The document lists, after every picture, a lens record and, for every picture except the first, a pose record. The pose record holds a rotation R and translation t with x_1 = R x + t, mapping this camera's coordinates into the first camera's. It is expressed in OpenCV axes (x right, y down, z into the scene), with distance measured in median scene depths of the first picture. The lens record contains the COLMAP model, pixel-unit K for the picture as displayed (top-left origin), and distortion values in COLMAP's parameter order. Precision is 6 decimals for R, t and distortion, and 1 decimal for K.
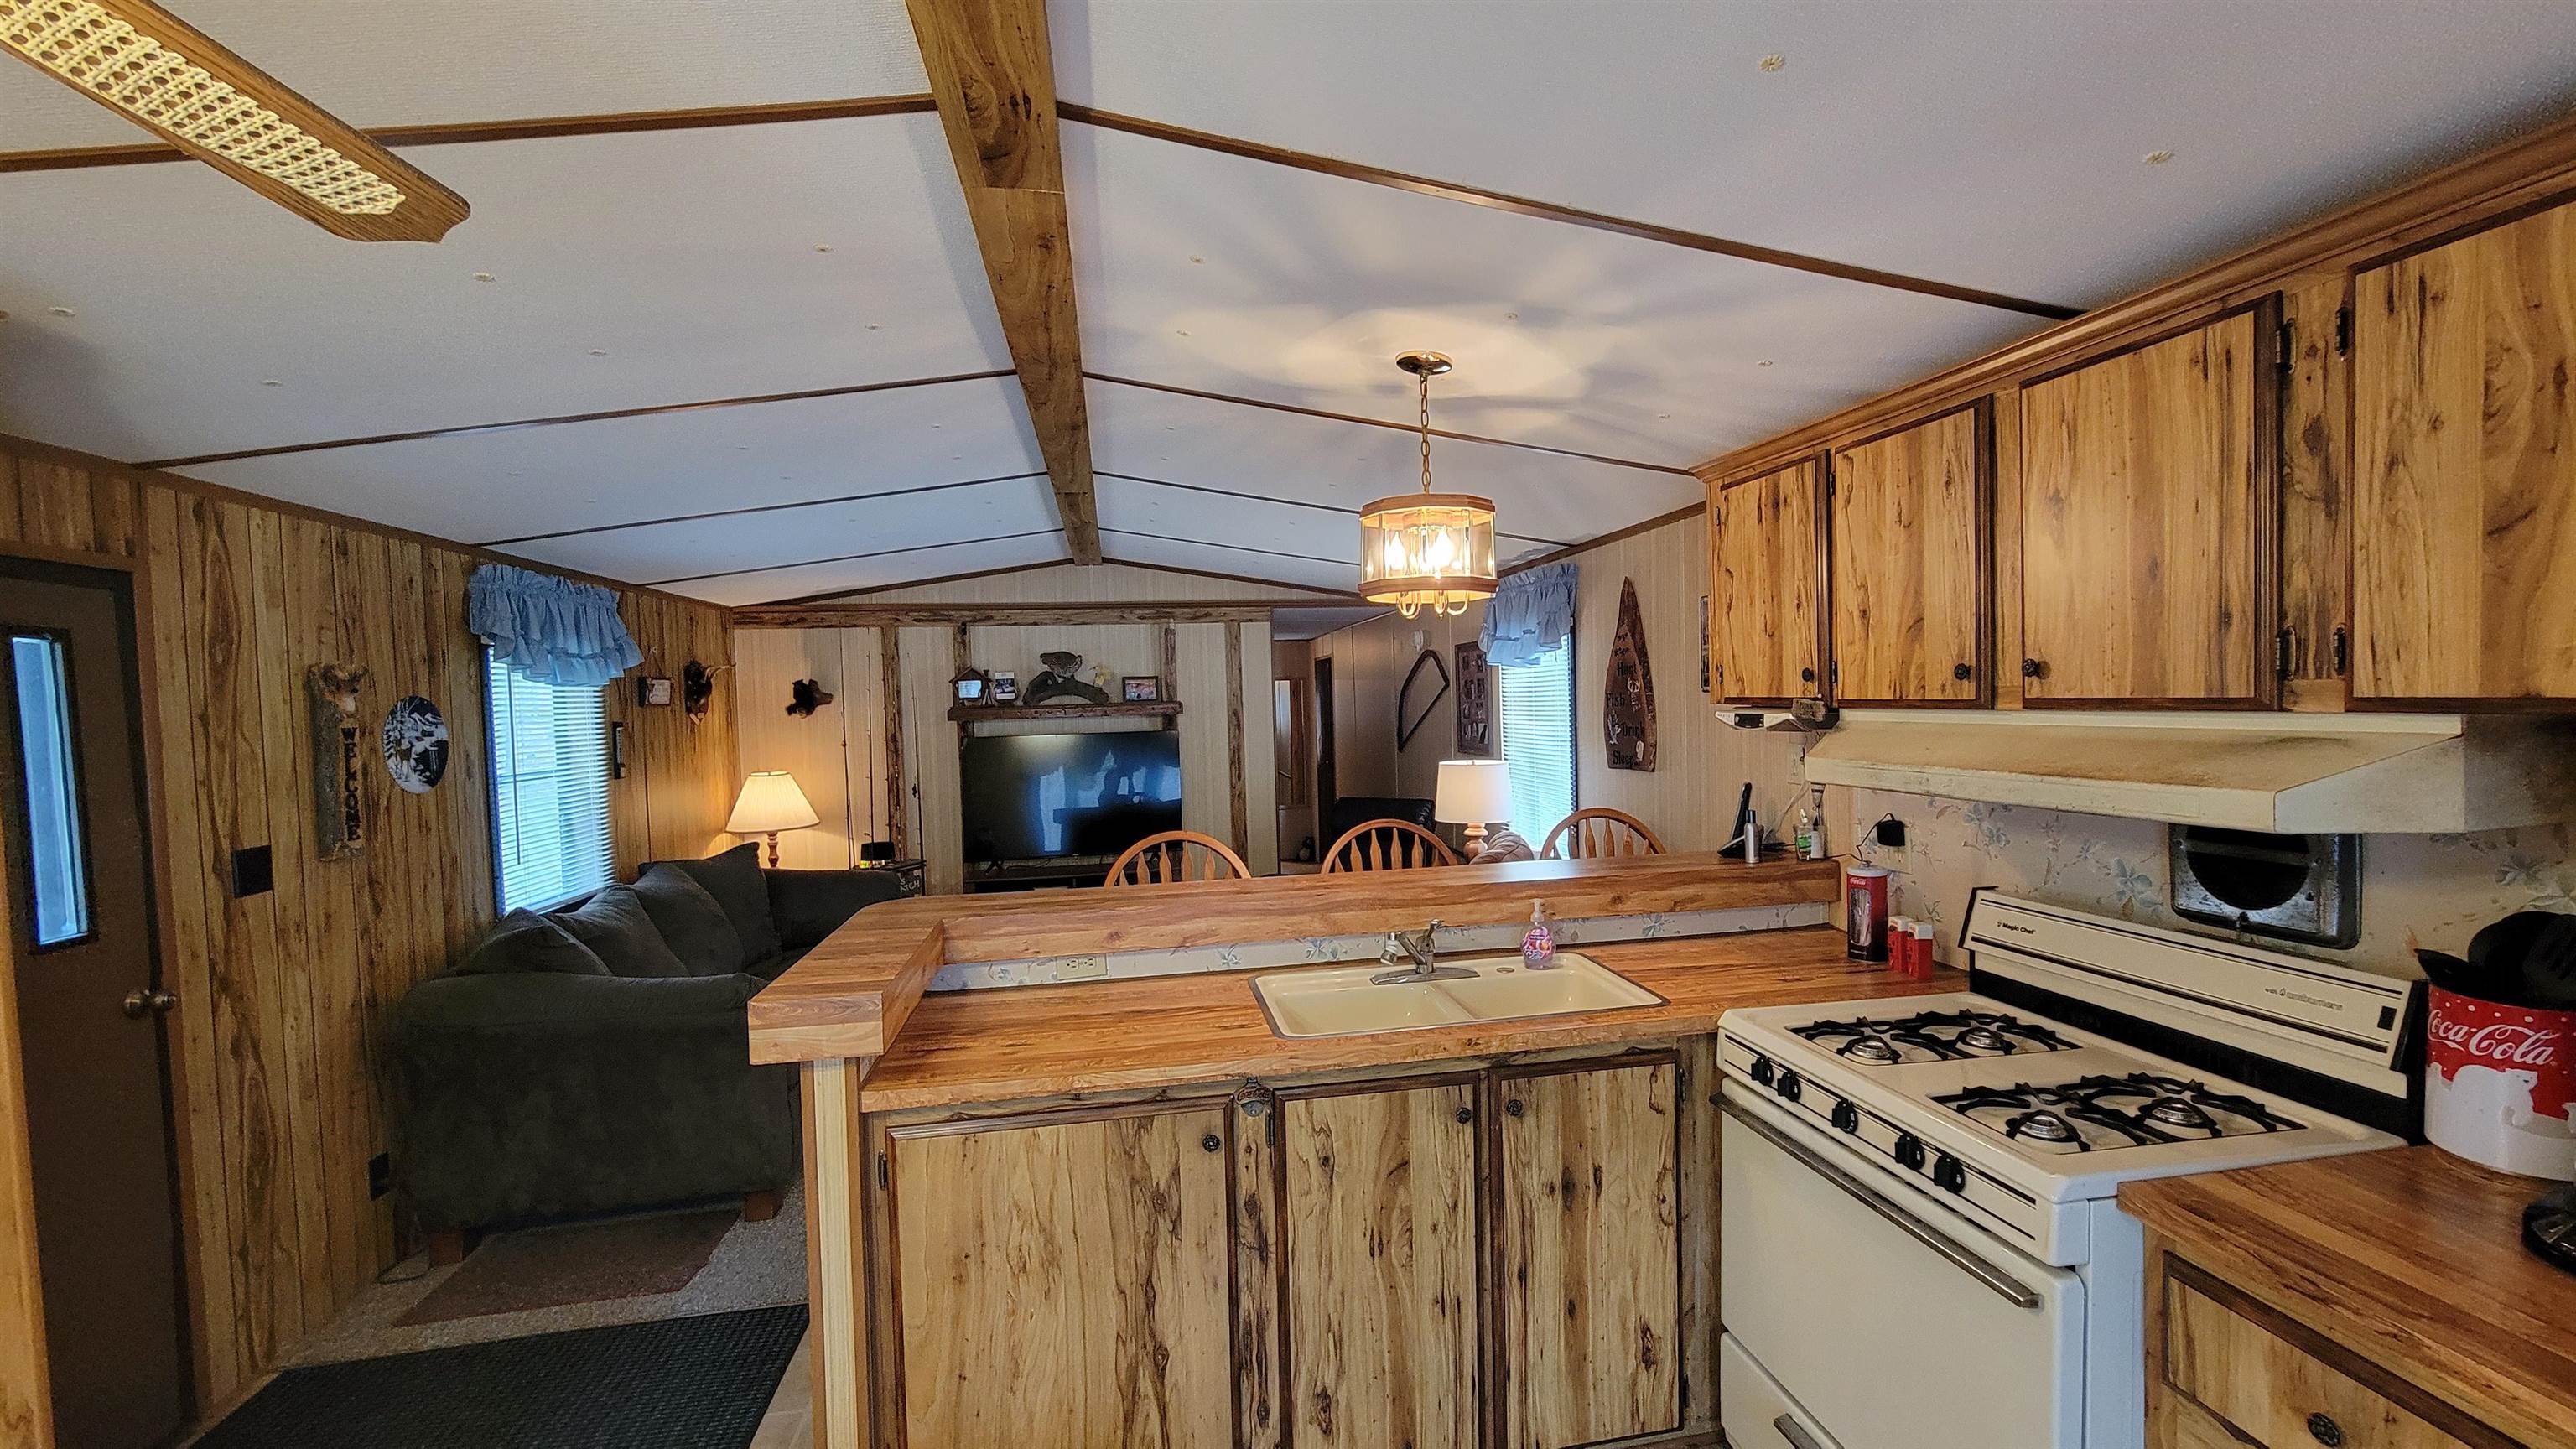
lens RADIAL K [[1046.1, 0, 1316.0], [0, 1046.1, 730.4], [0, 0, 1]] dist [-0.000097, -0.000922]
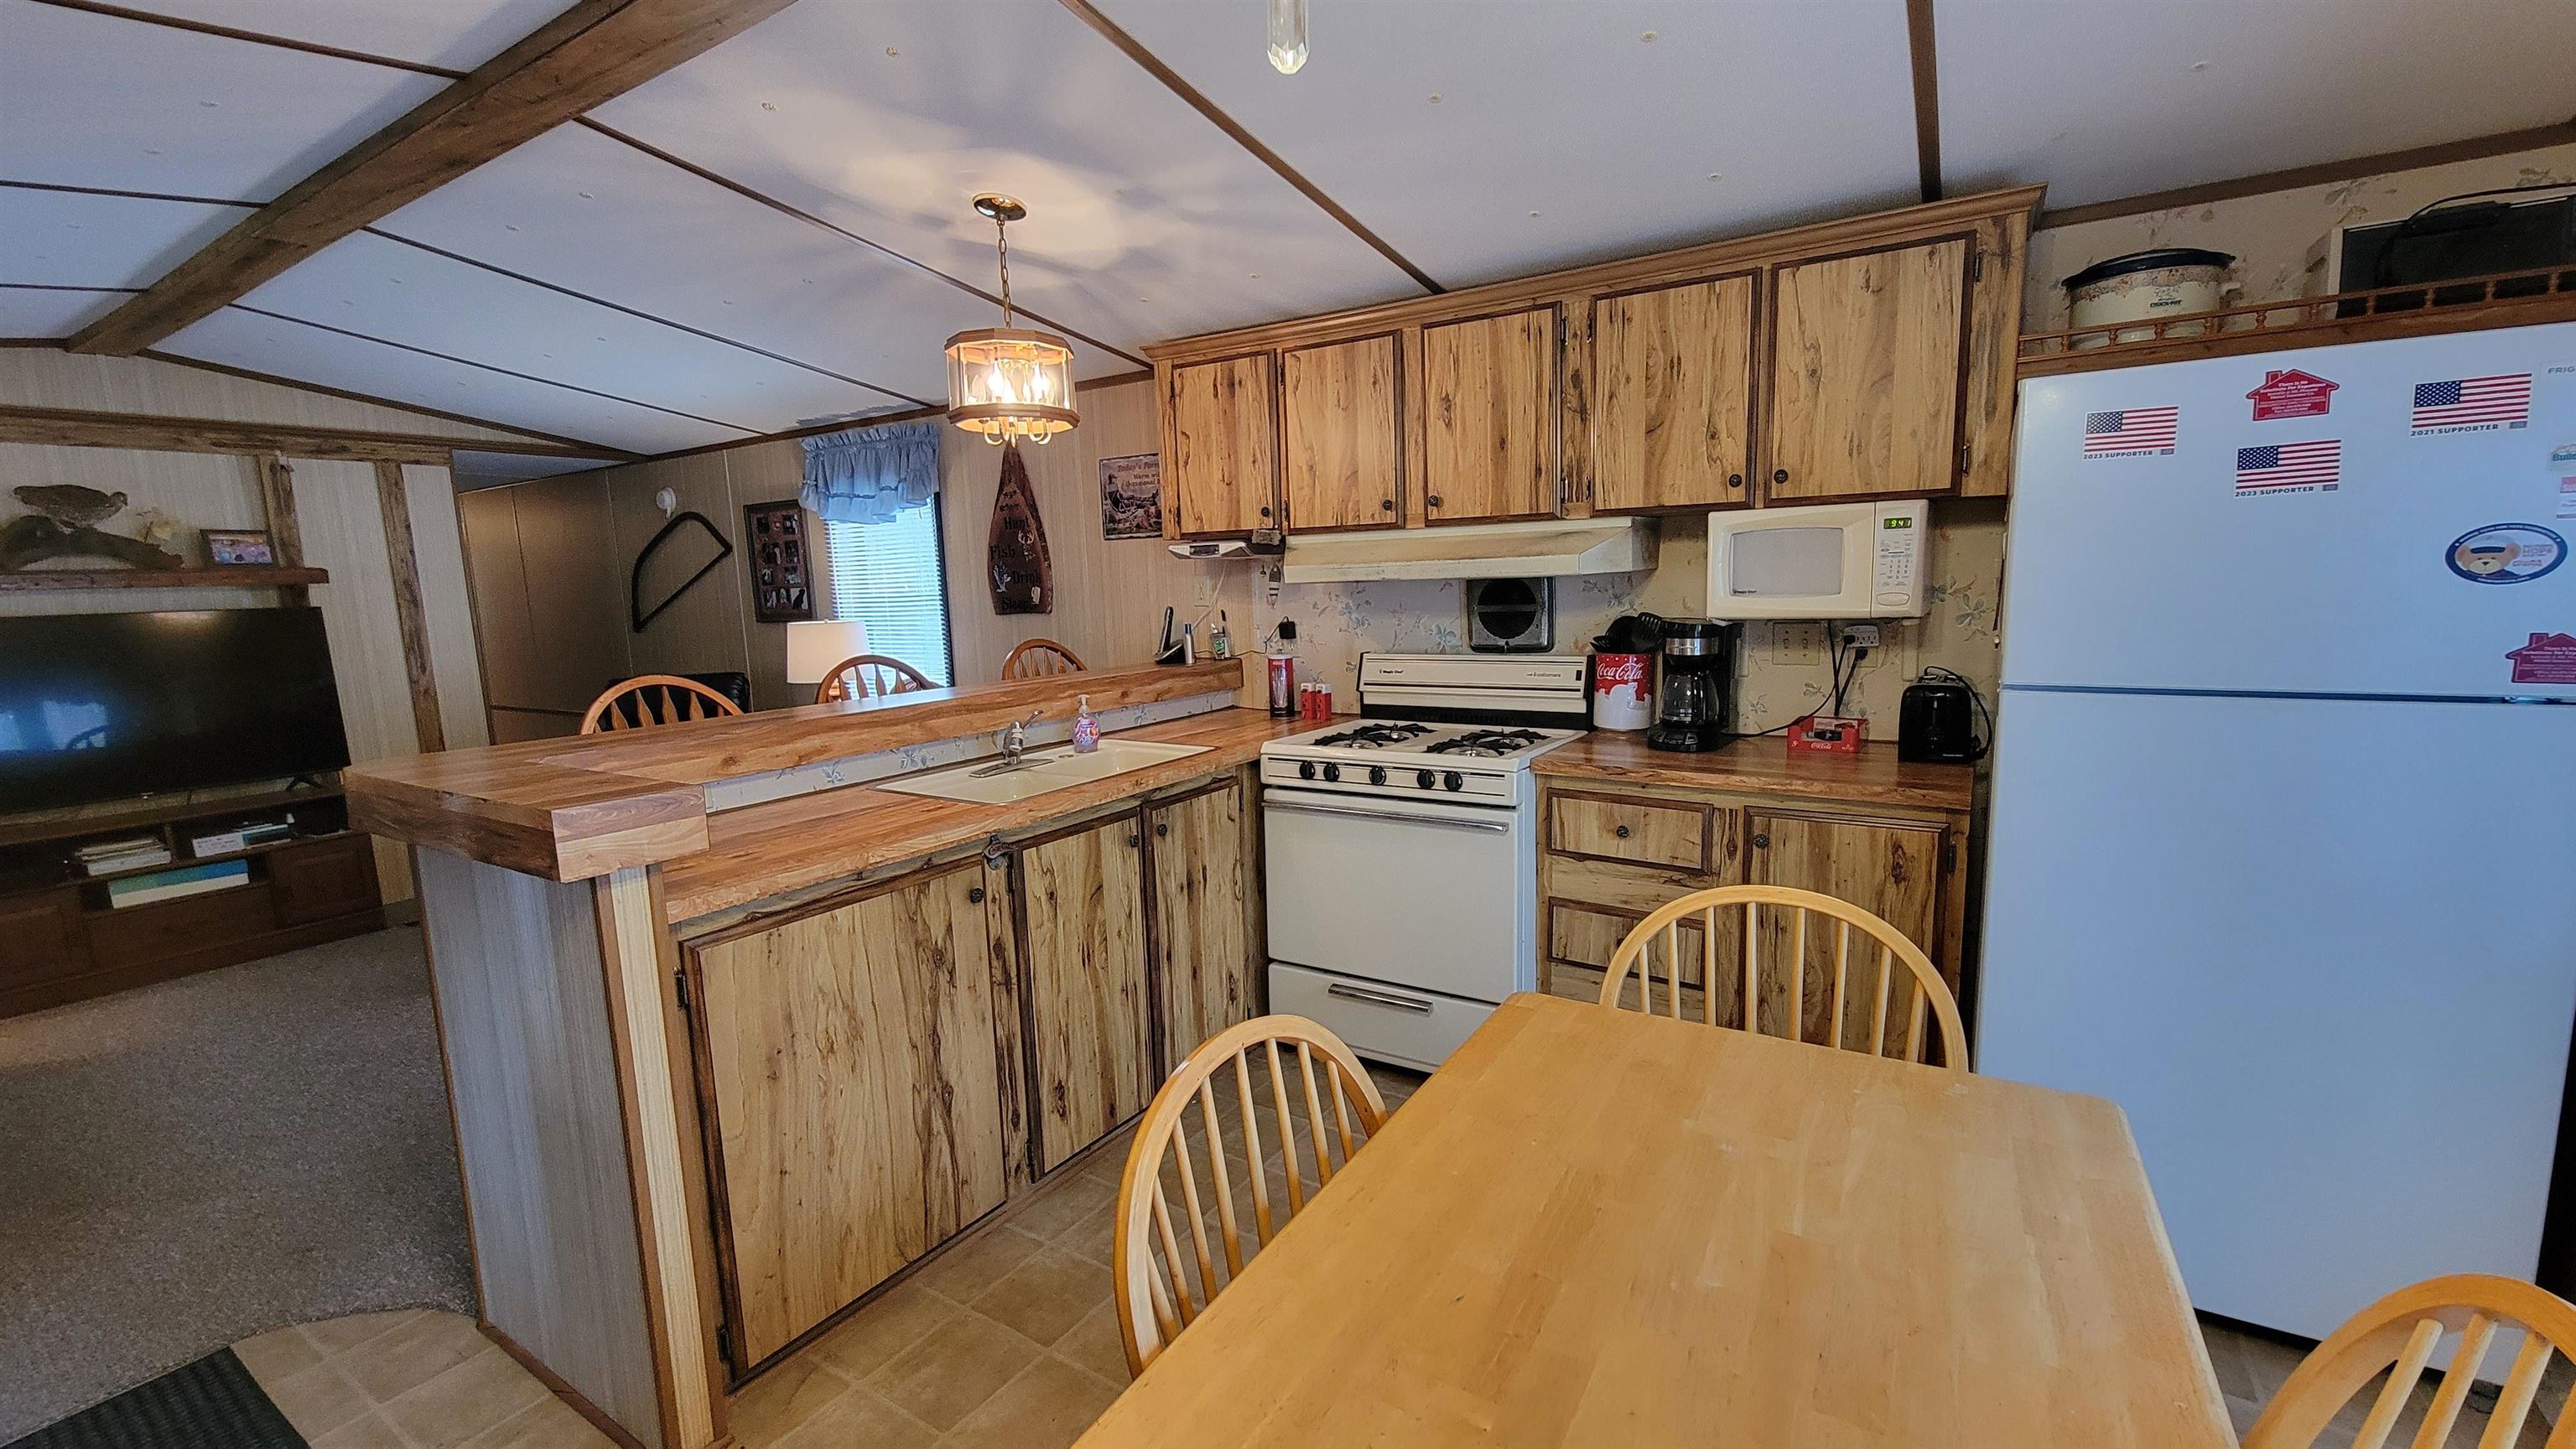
lens RADIAL K [[1046.1, 0, 1314.9], [0, 1046.1, 730.6], [0, 0, 1]] dist [-0.000097, -0.000922]
pose [[0.679075, -0.101008, 0.727087, -0.497539], [0.036578, 0.993914, 0.103913, 0.088496], [-0.733157, -0.043969, 0.678636, -0.014586]]
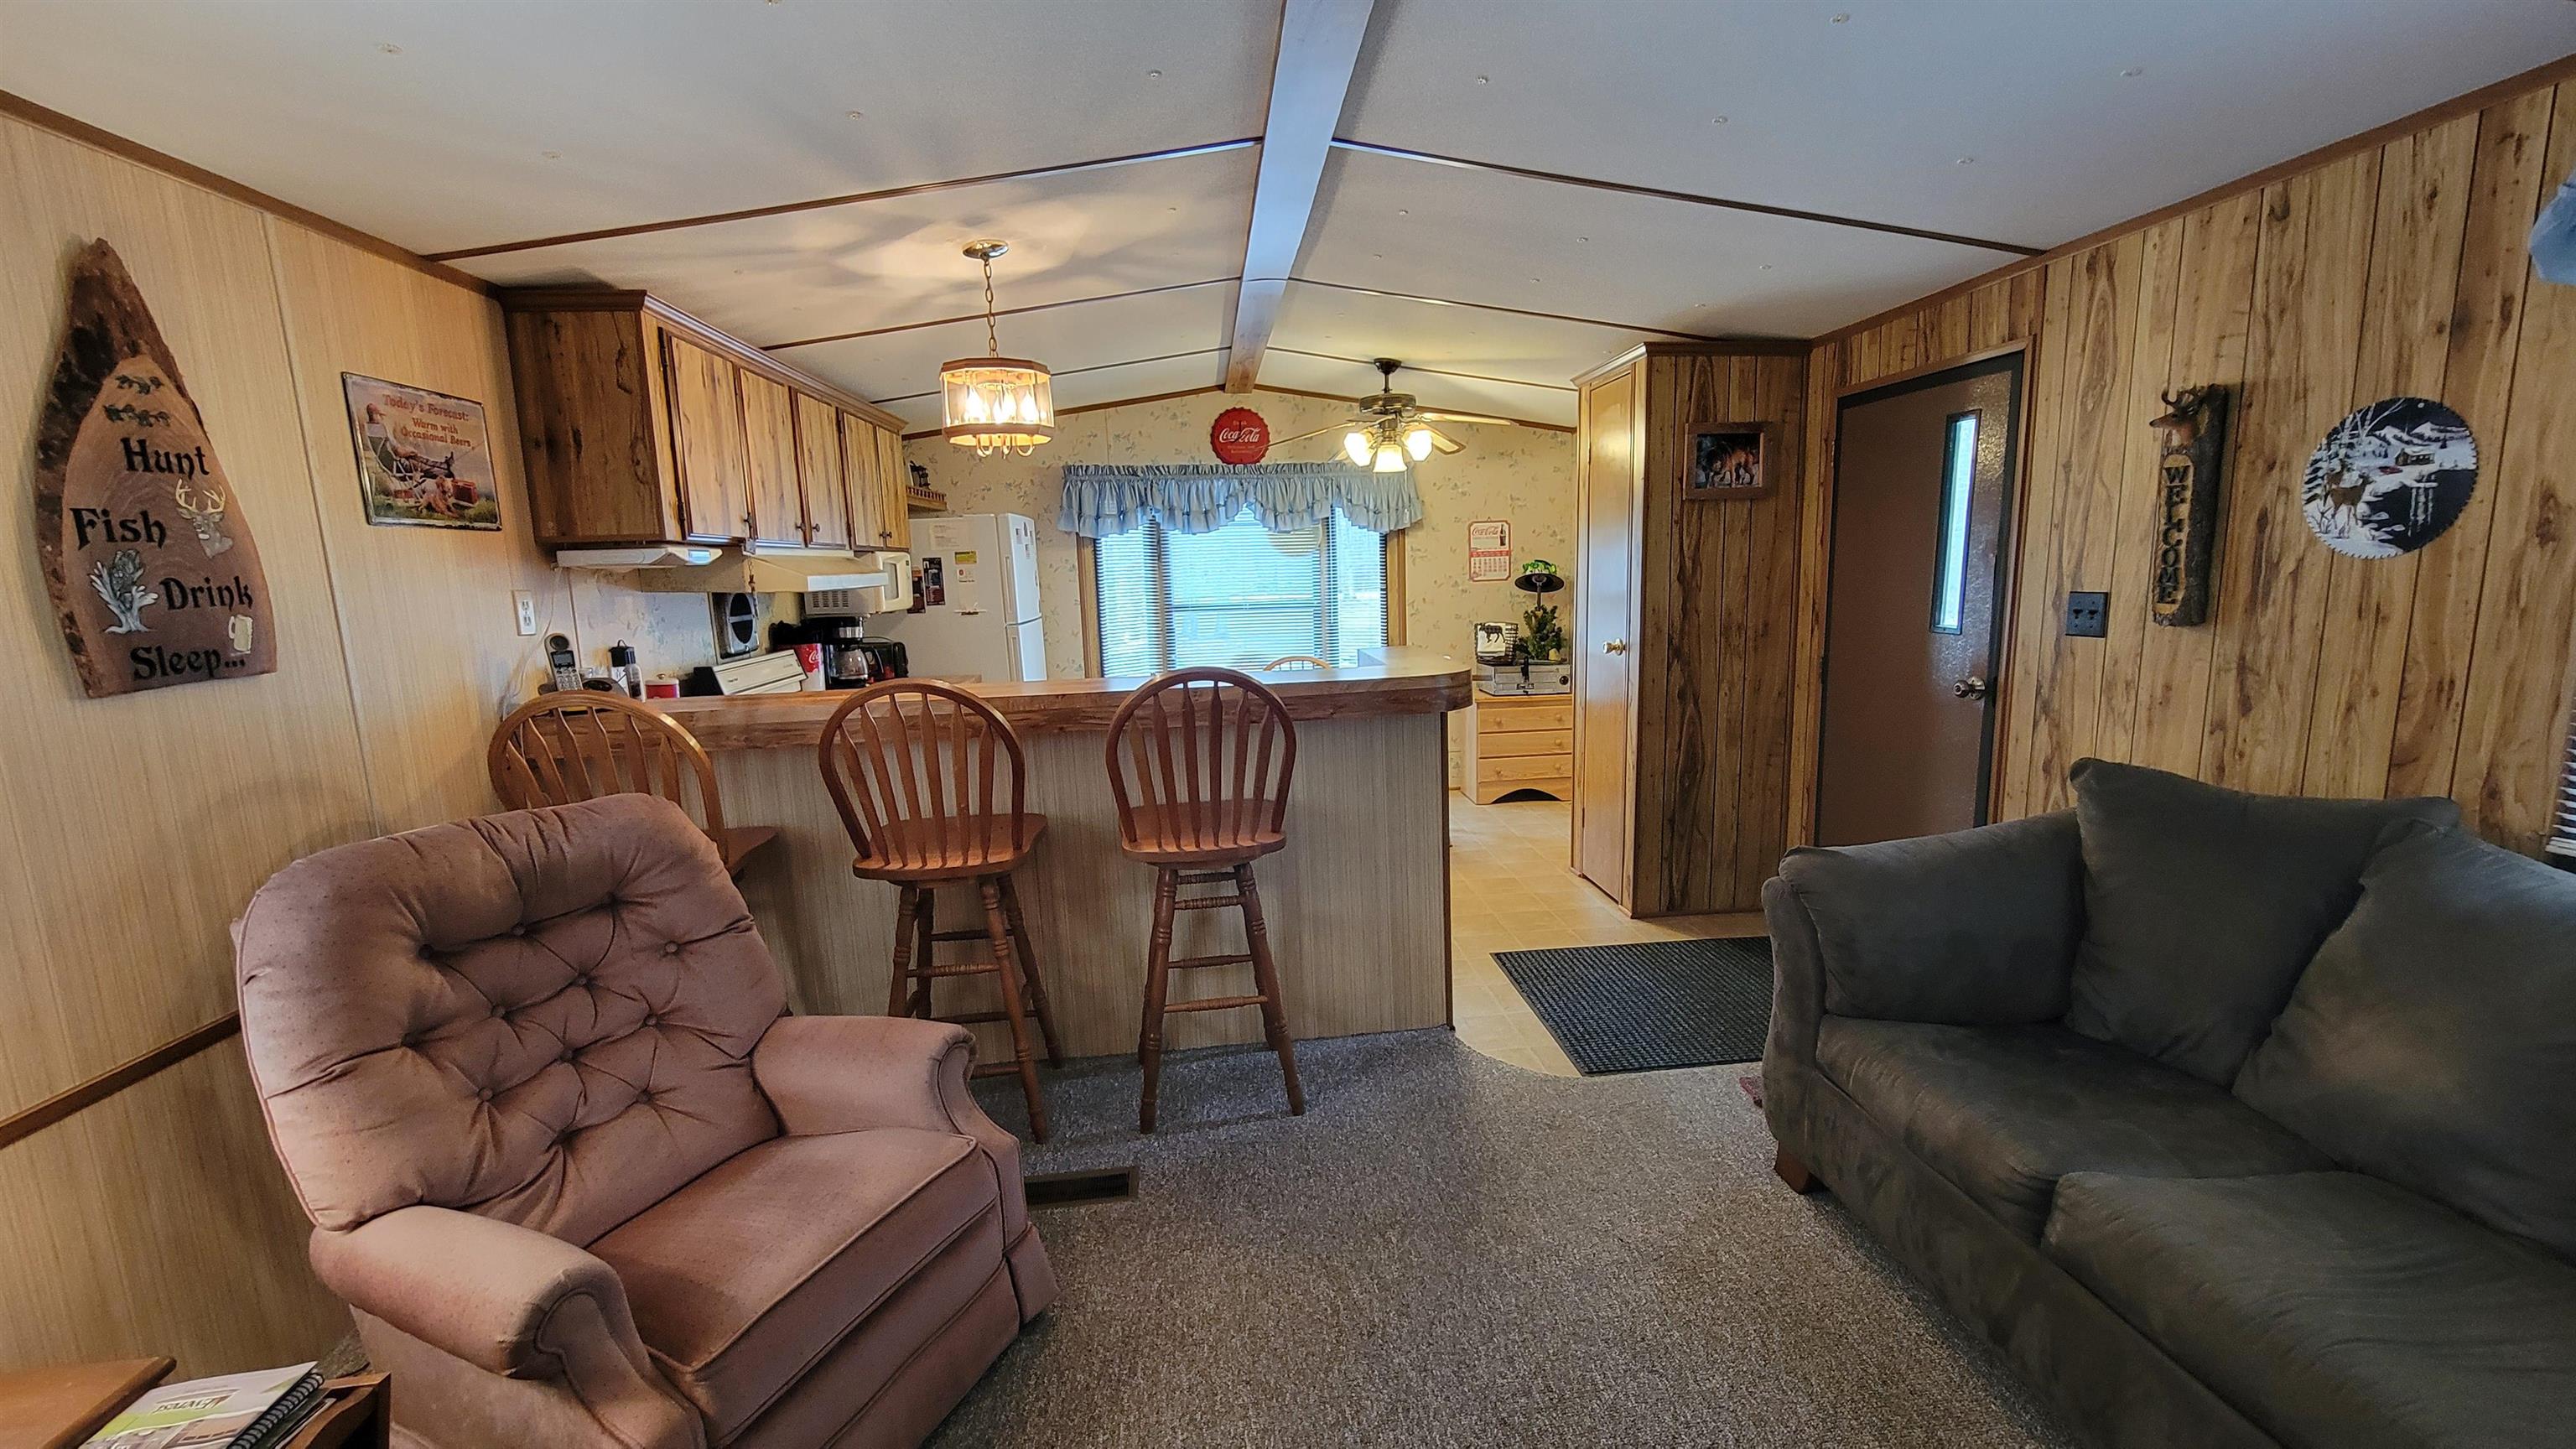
lens RADIAL K [[1046.1, 0, 1308.8], [0, 1046.1, 730.8], [0, 0, 1]] dist [-0.000097, -0.000922]
pose [[-0.994929, 0.046228, 0.089326, -0.350934], [0.062601, 0.979743, 0.190224, 0.002274], [-0.078723, 0.194851, -0.977669, 2.178099]]
